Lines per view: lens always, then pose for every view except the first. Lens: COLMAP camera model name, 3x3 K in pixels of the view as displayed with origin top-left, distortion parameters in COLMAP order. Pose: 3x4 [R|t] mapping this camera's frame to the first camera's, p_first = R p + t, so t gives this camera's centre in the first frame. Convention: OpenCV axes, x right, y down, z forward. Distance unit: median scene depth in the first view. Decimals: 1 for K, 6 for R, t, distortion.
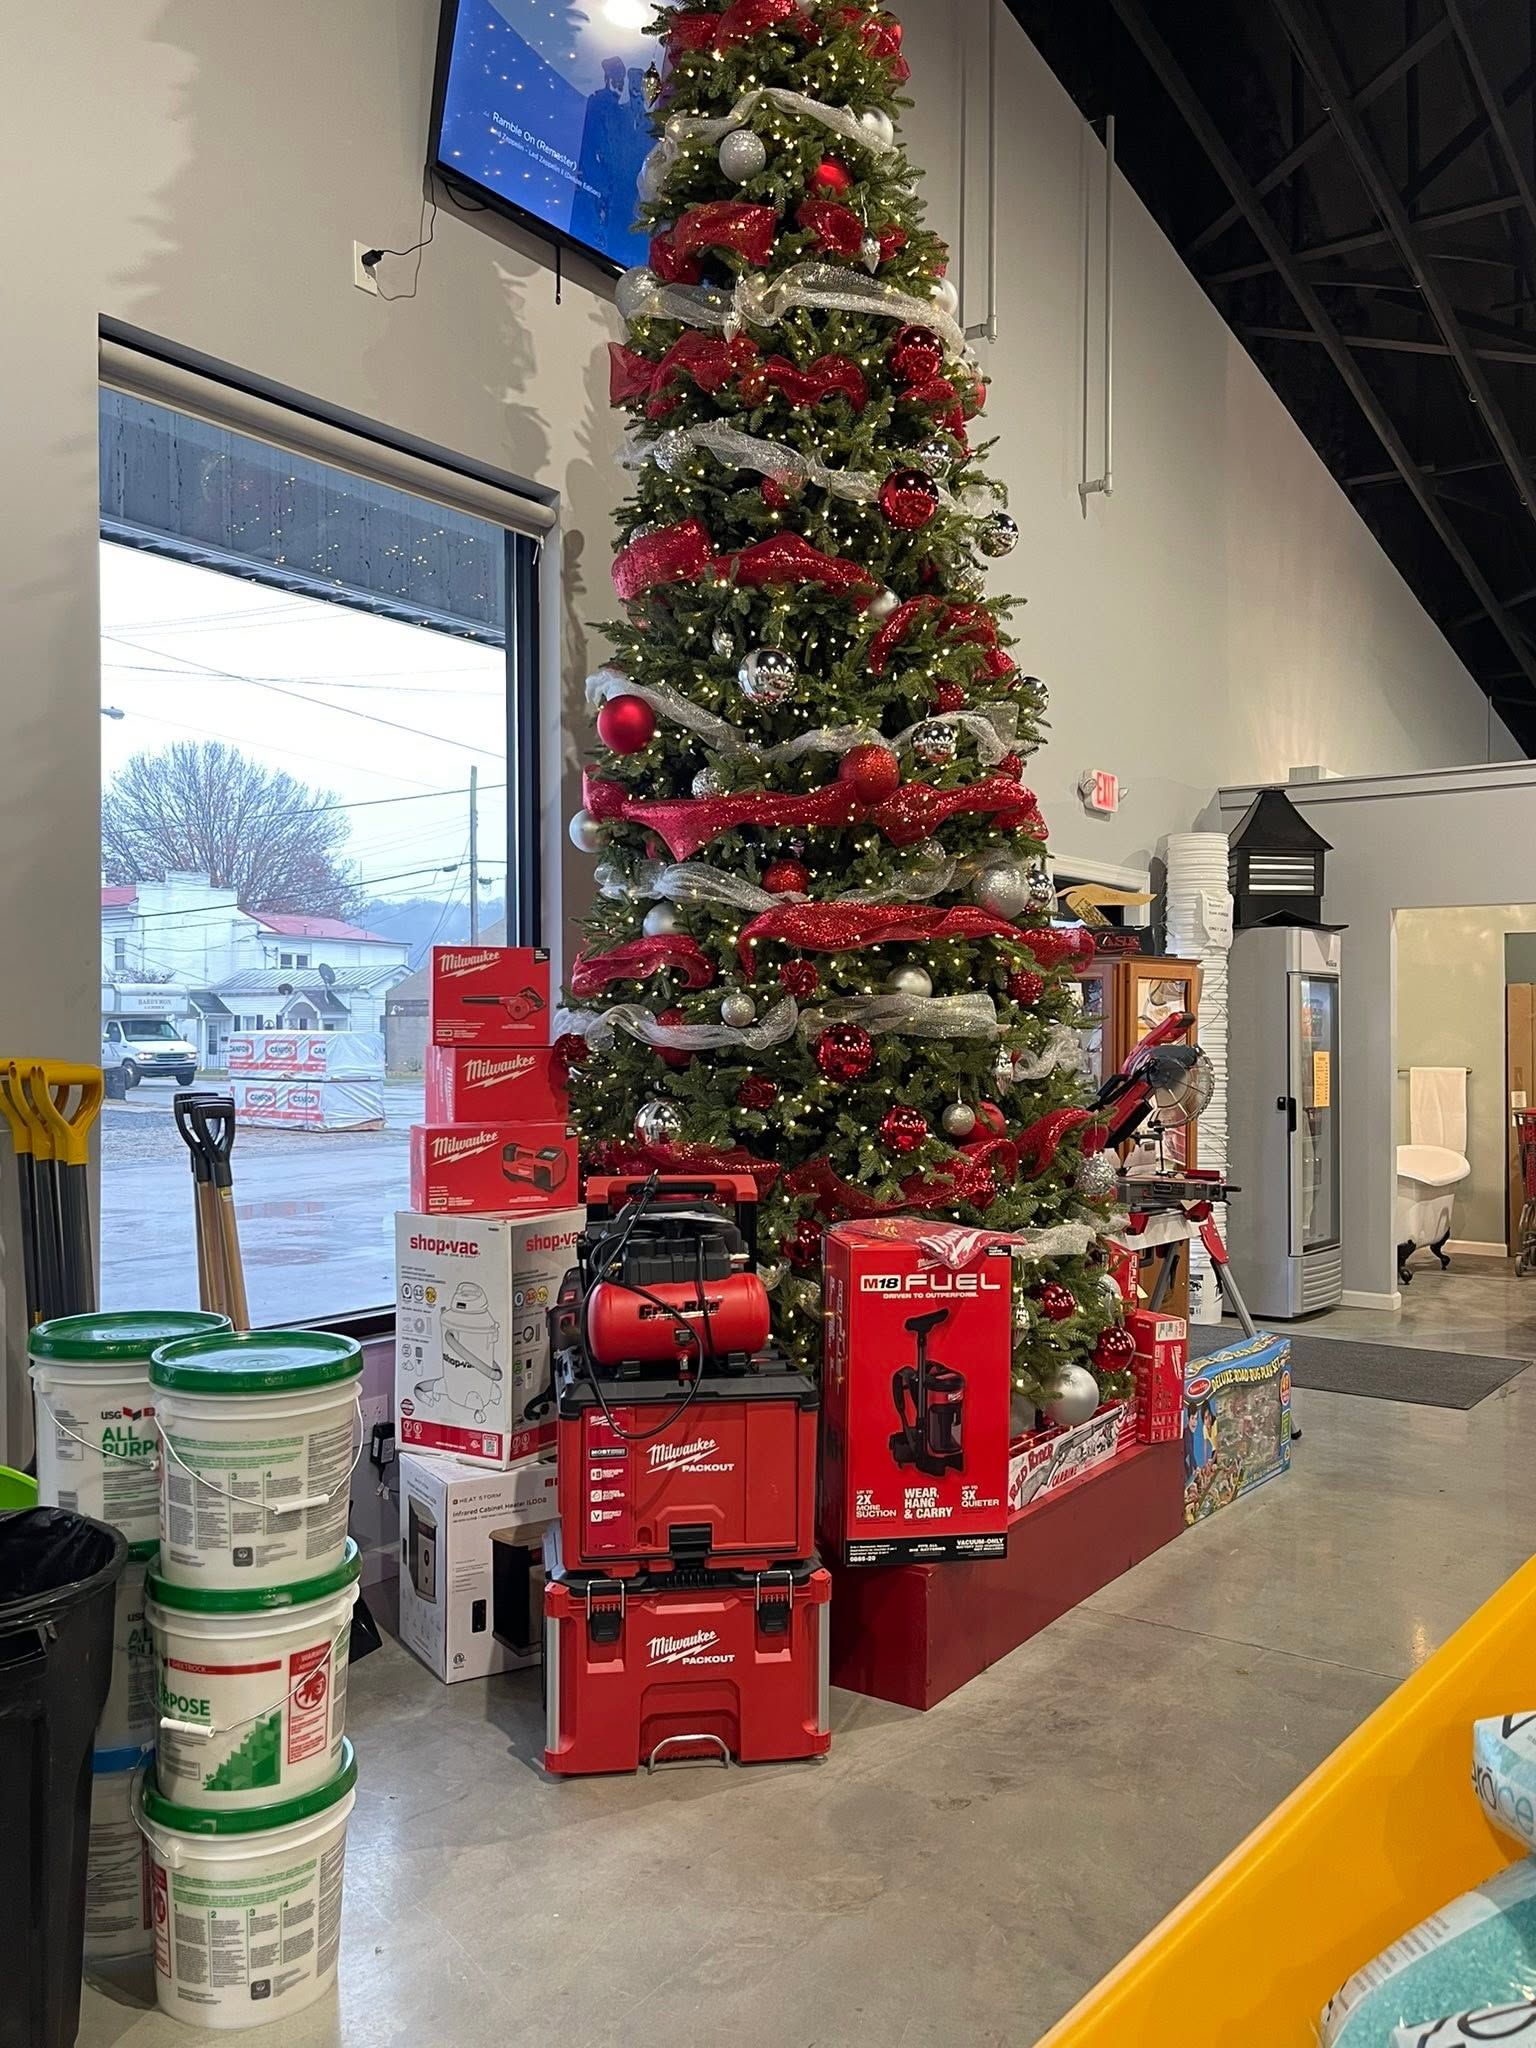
lens RADIAL K [[1542.1, 0, 760.4], [0, 1542.1, 1026.7], [0, 0, 1]] dist [0.067182, -0.083835]
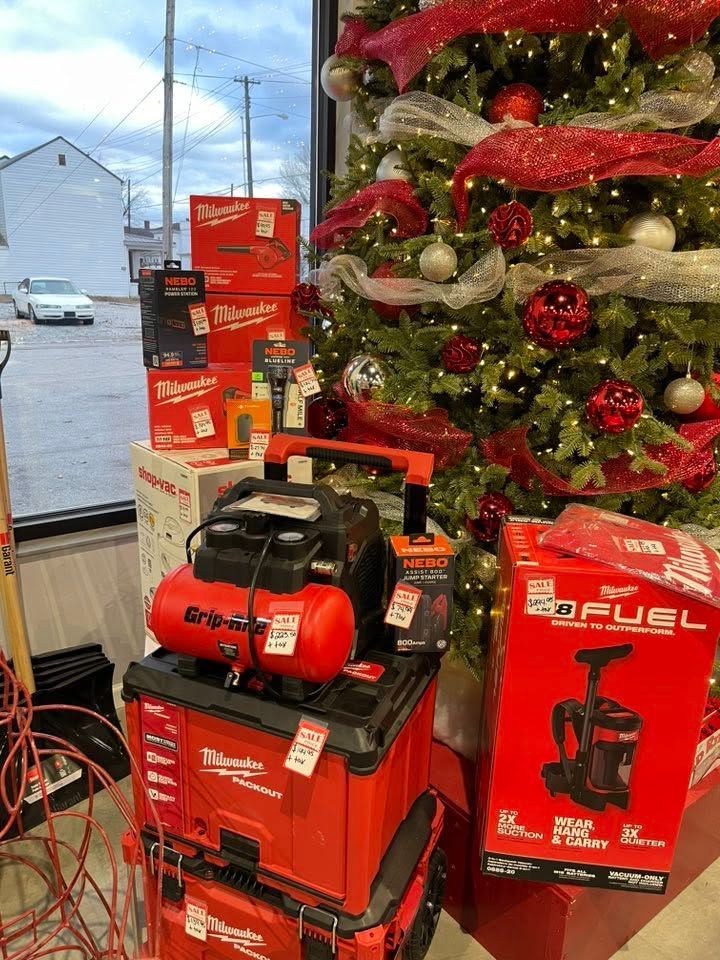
lens RADIAL K [[722.9, 0, 352.6], [0, 722.9, 484.0], [0, 0, 1]] dist [0.067182, -0.083835]
pose [[0.955411, 0.107679, -0.274946, 0.067925], [-0.027740, 0.959751, 0.279478, -0.004143], [0.293973, -0.259389, 0.919944, 0.551973]]
